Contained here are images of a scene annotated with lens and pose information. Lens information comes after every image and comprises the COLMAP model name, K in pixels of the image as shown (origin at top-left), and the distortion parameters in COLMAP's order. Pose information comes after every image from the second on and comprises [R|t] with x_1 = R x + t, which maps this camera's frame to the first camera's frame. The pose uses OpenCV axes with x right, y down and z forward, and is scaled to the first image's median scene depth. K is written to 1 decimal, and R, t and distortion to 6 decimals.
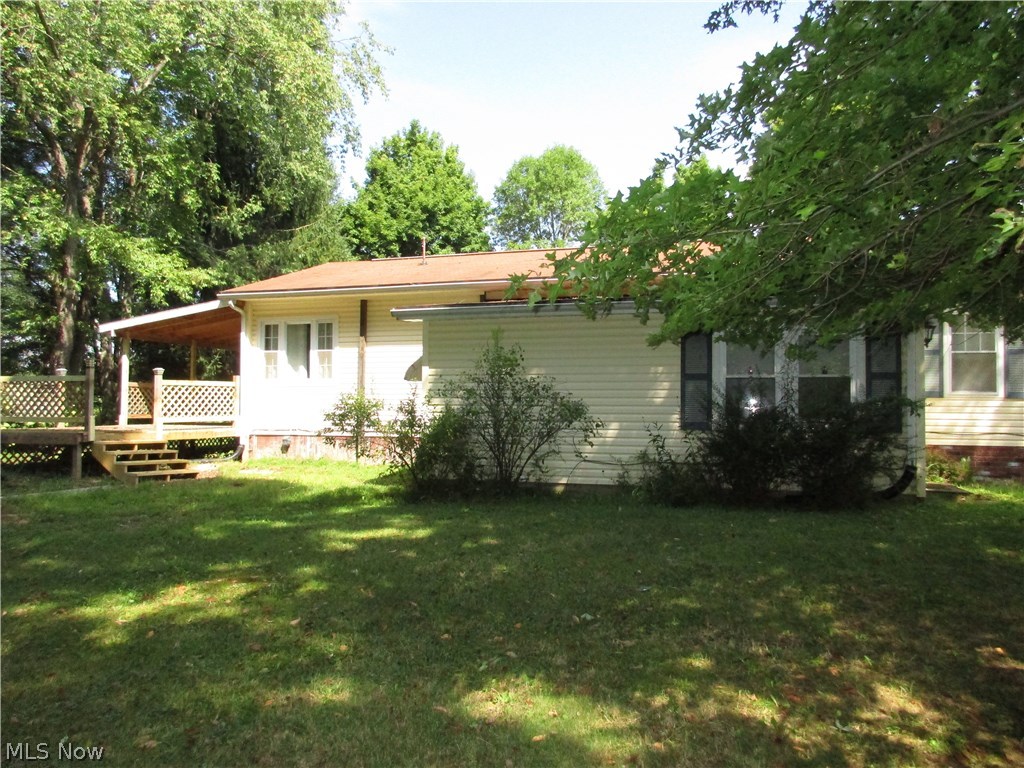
lens RADIAL K [[755.5, 0, 515.0], [0, 755.5, 383.3], [0, 0, 1]] dist [-0.011368, -0.002014]
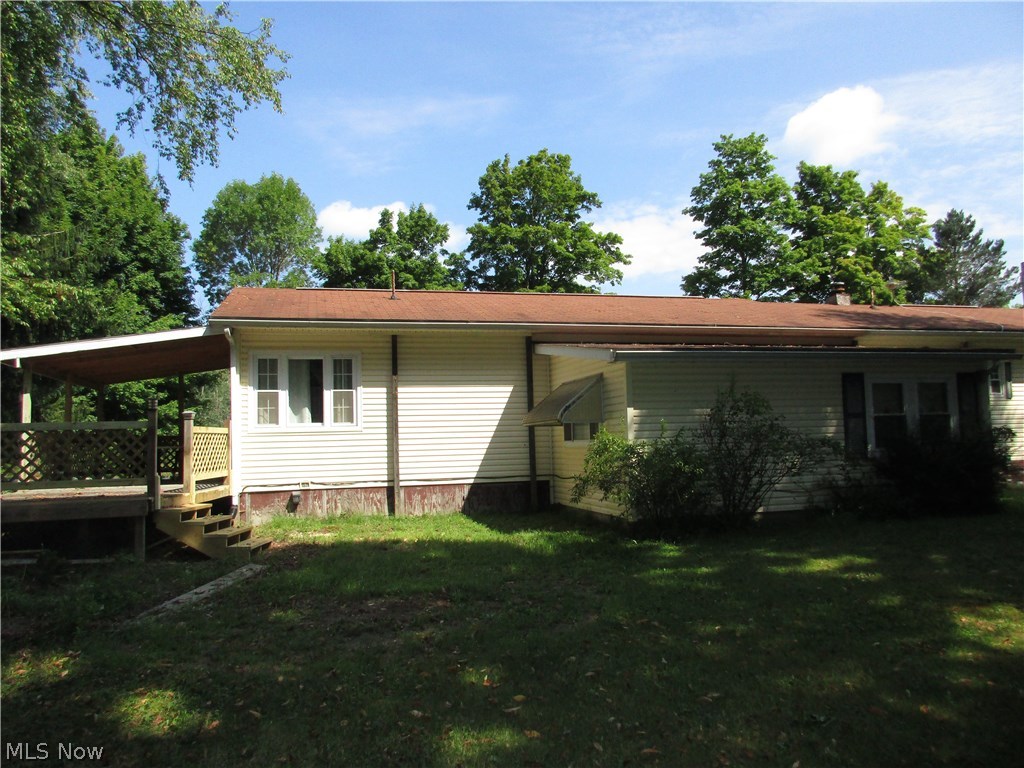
lens RADIAL K [[773.8, 0, 511.8], [0, 773.8, 365.7], [0, 0, 1]] dist [0.001863, 0.001171]
pose [[0.856399, 0.027004, 0.515609, -0.546115], [0.014455, 0.996986, -0.076225, -0.000829], [-0.516113, 0.072733, 0.853427, 0.127290]]
